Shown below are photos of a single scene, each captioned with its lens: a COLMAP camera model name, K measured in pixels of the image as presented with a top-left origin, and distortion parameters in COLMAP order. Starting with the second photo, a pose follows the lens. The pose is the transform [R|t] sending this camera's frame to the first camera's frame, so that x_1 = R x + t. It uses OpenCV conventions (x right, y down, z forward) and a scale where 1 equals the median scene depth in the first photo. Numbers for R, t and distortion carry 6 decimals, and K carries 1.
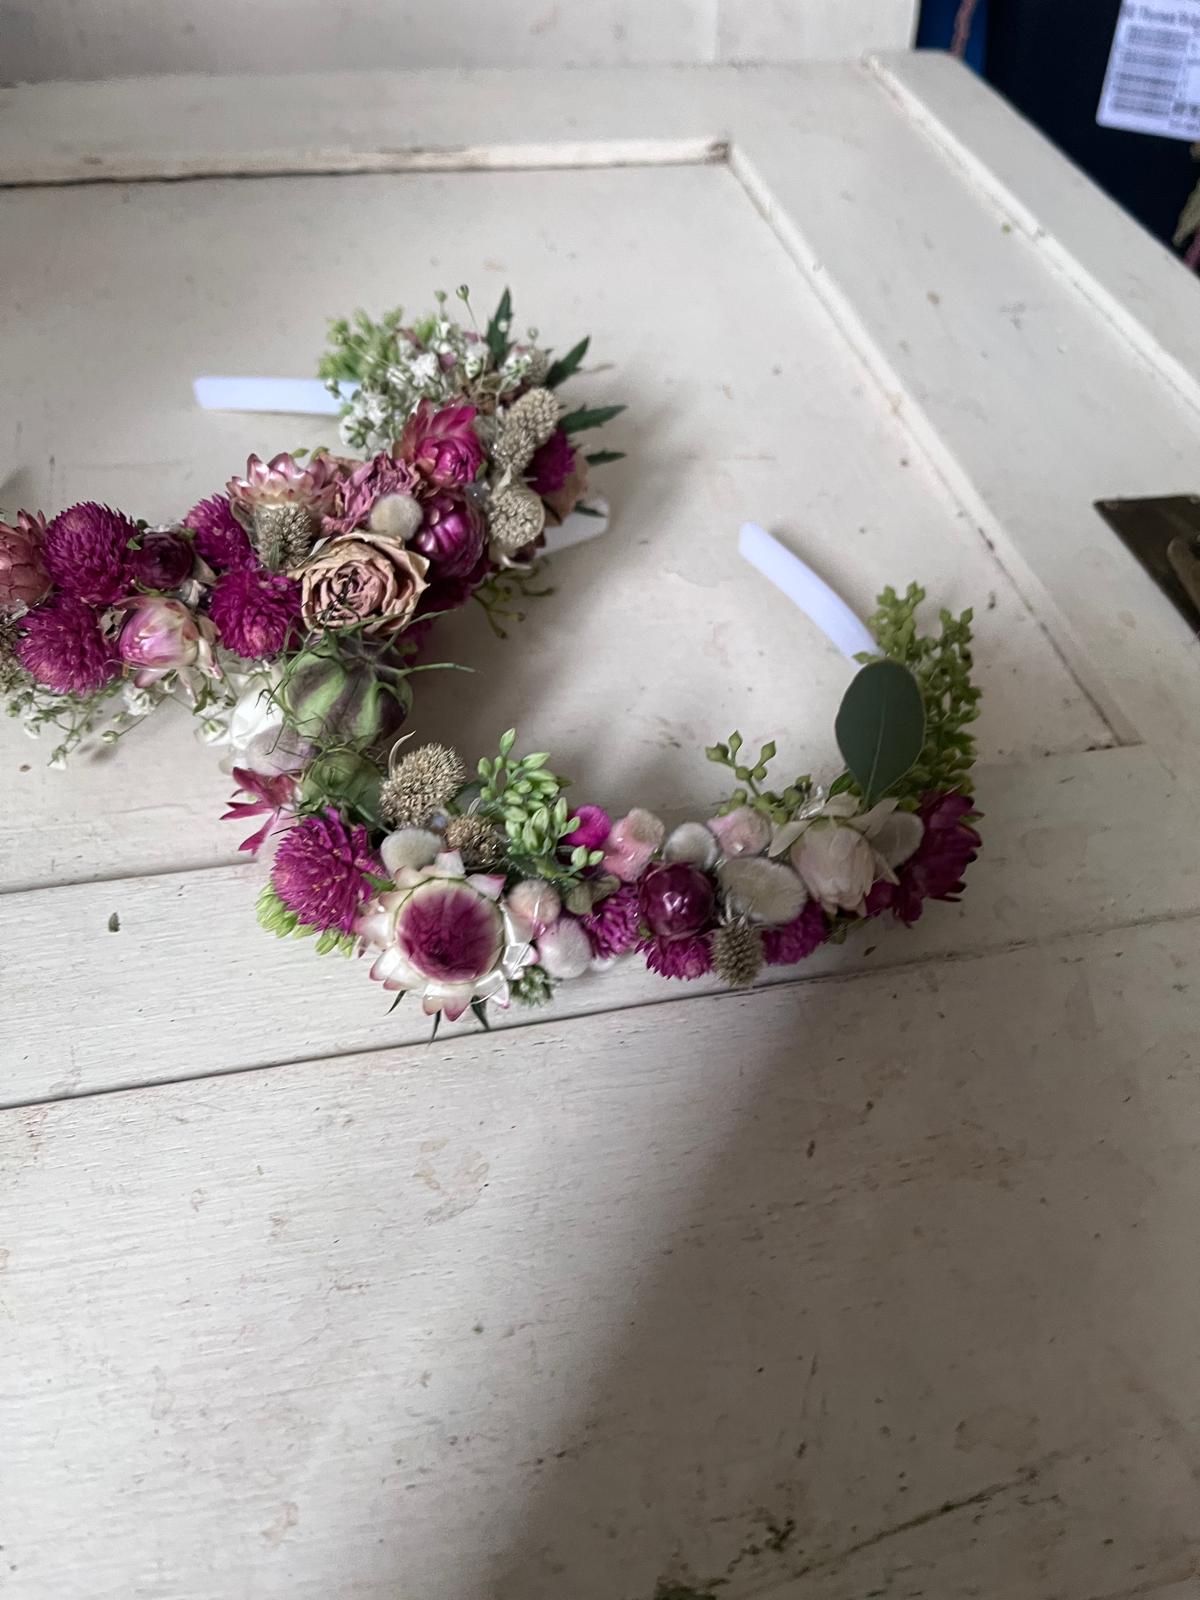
lens RADIAL K [[1239.4, 0, 600.0], [0, 1239.4, 800.0], [0, 0, 1]] dist [0.013525, -0.004570]
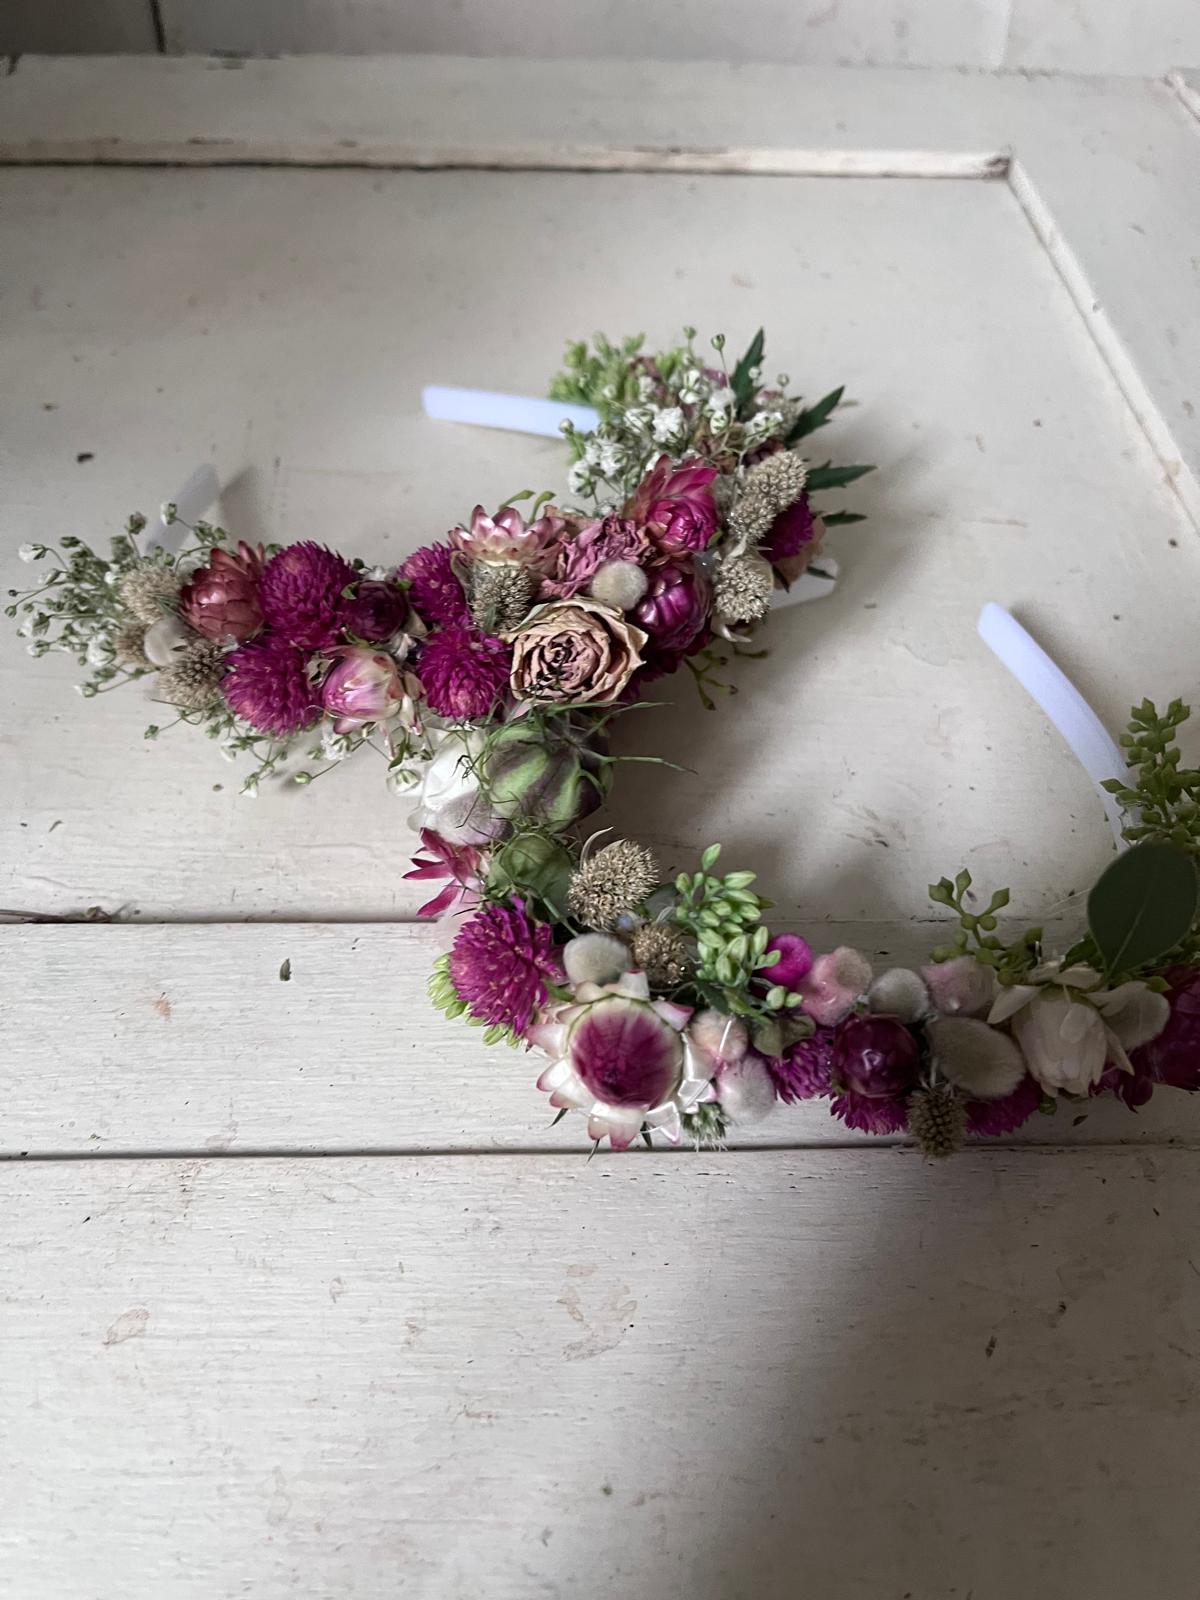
lens RADIAL K [[1228.4, 0, 584.7], [0, 1228.4, 824.5], [0, 0, 1]] dist [0.041911, -0.064467]
pose [[0.982526, 0.127179, -0.135894, -0.041980], [-0.122007, 0.991473, 0.045770, -0.091118], [0.140557, -0.028390, 0.989666, 0.072661]]
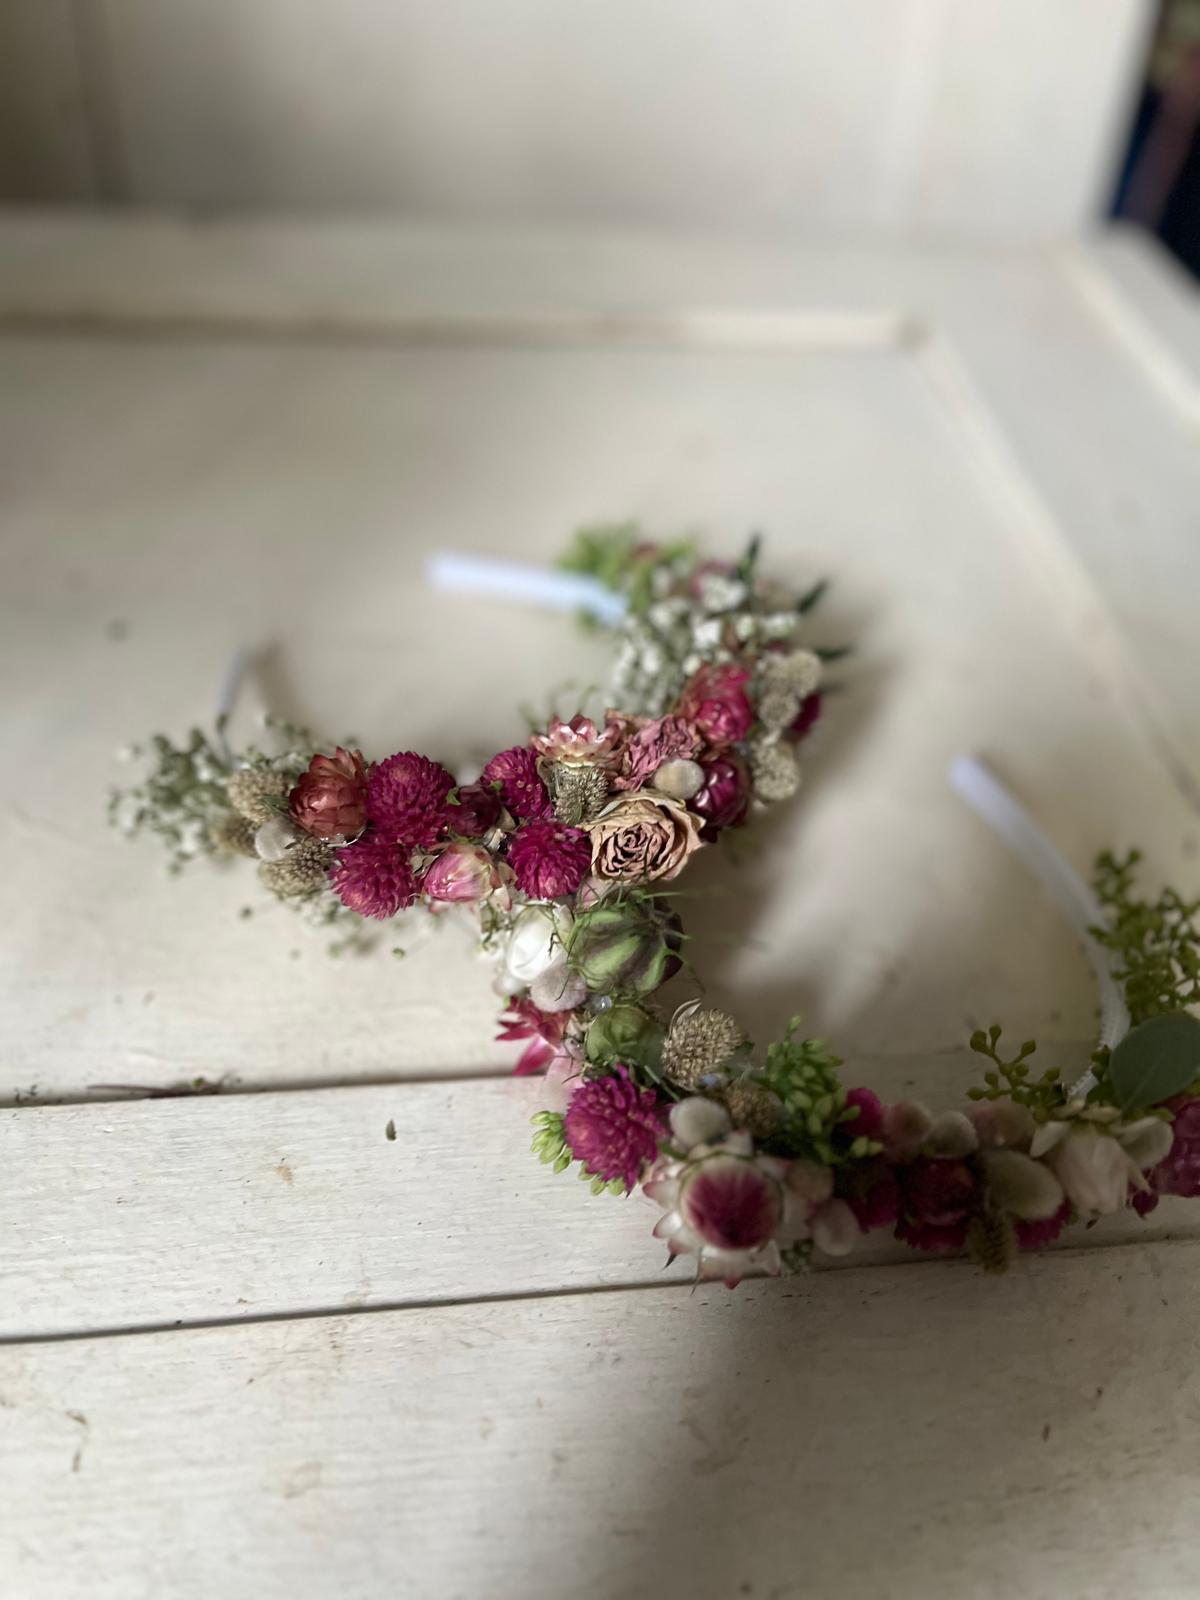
lens RADIAL K [[1228.4, 0, 584.7], [0, 1228.4, 824.5], [0, 0, 1]] dist [0.041911, -0.064467]
pose [[0.995289, 0.085643, -0.045451, -0.200853], [-0.086126, 0.996246, -0.008757, -0.177593], [0.044530, 0.012630, 0.998928, -0.077983]]
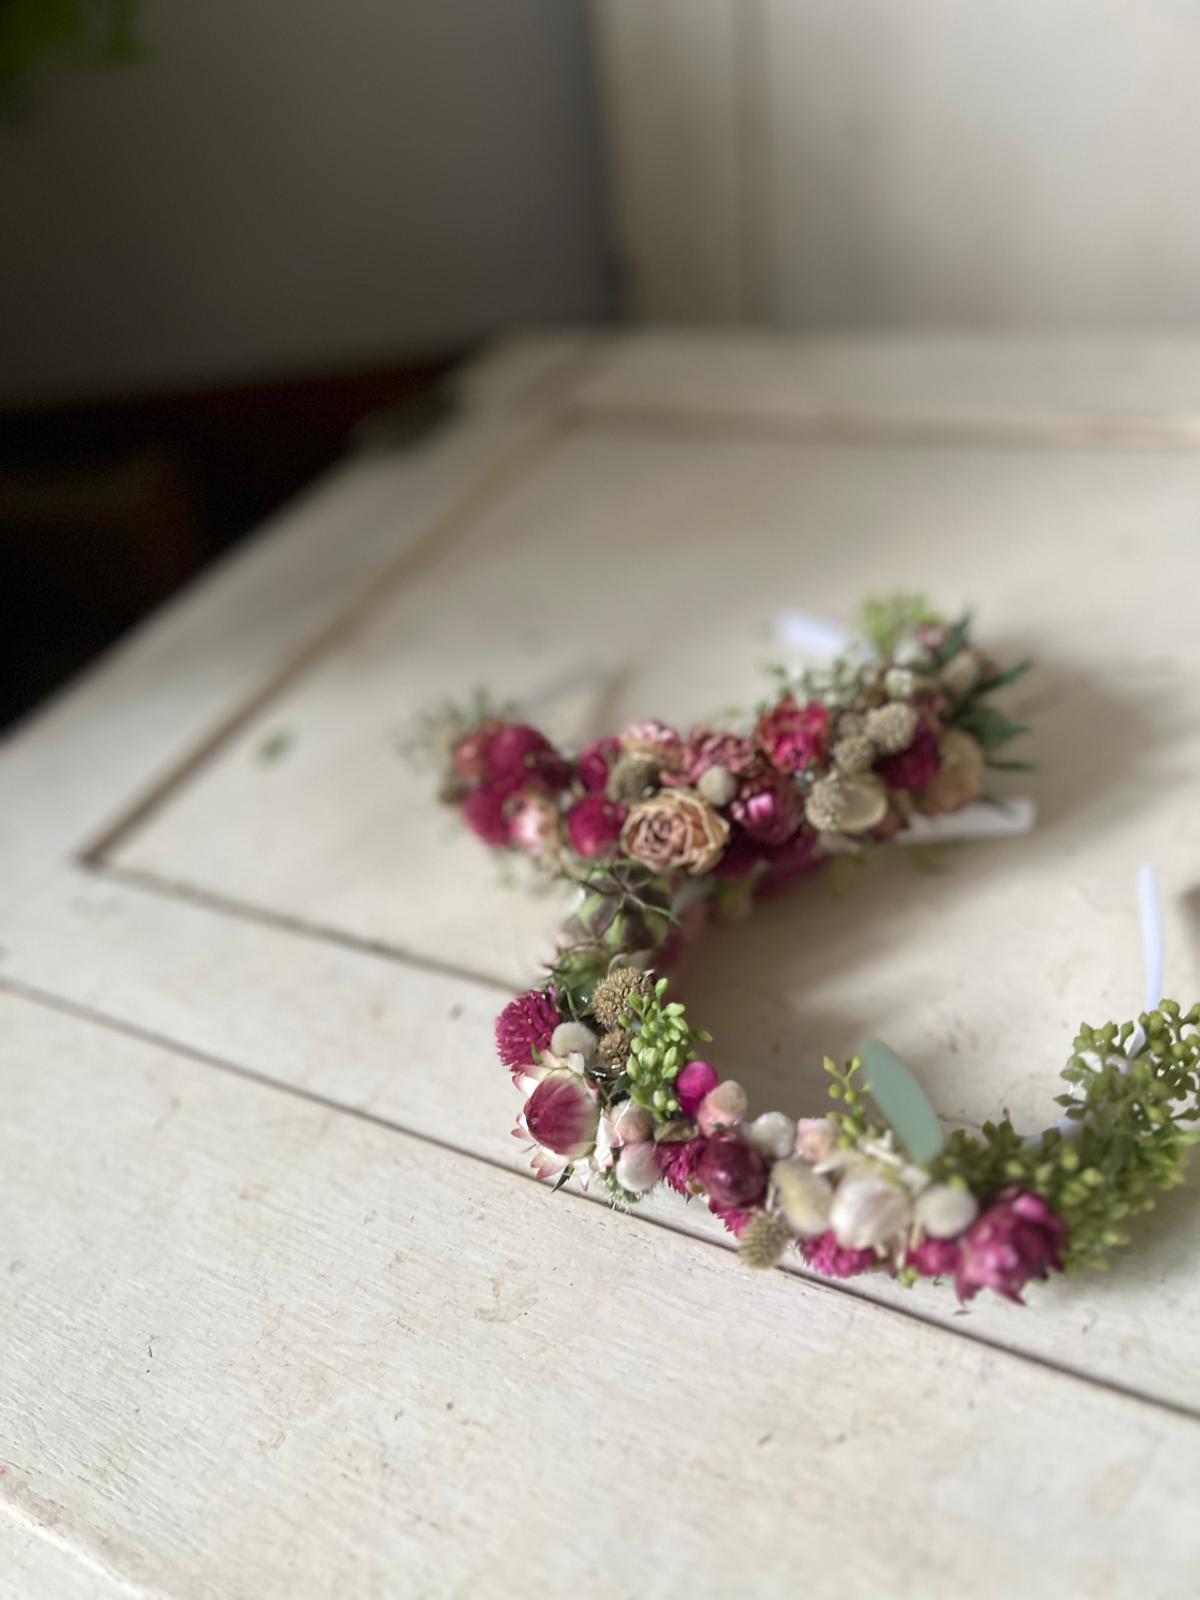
lens RADIAL K [[1232.0, 0, 601.1], [0, 1232.0, 827.8], [0, 0, 1]] dist [0.043387, -0.064331]
pose [[0.745465, 0.273000, -0.608073, 0.526196], [-0.321031, 0.946548, 0.031395, -0.196030], [0.584141, 0.171807, 0.793260, -0.036369]]
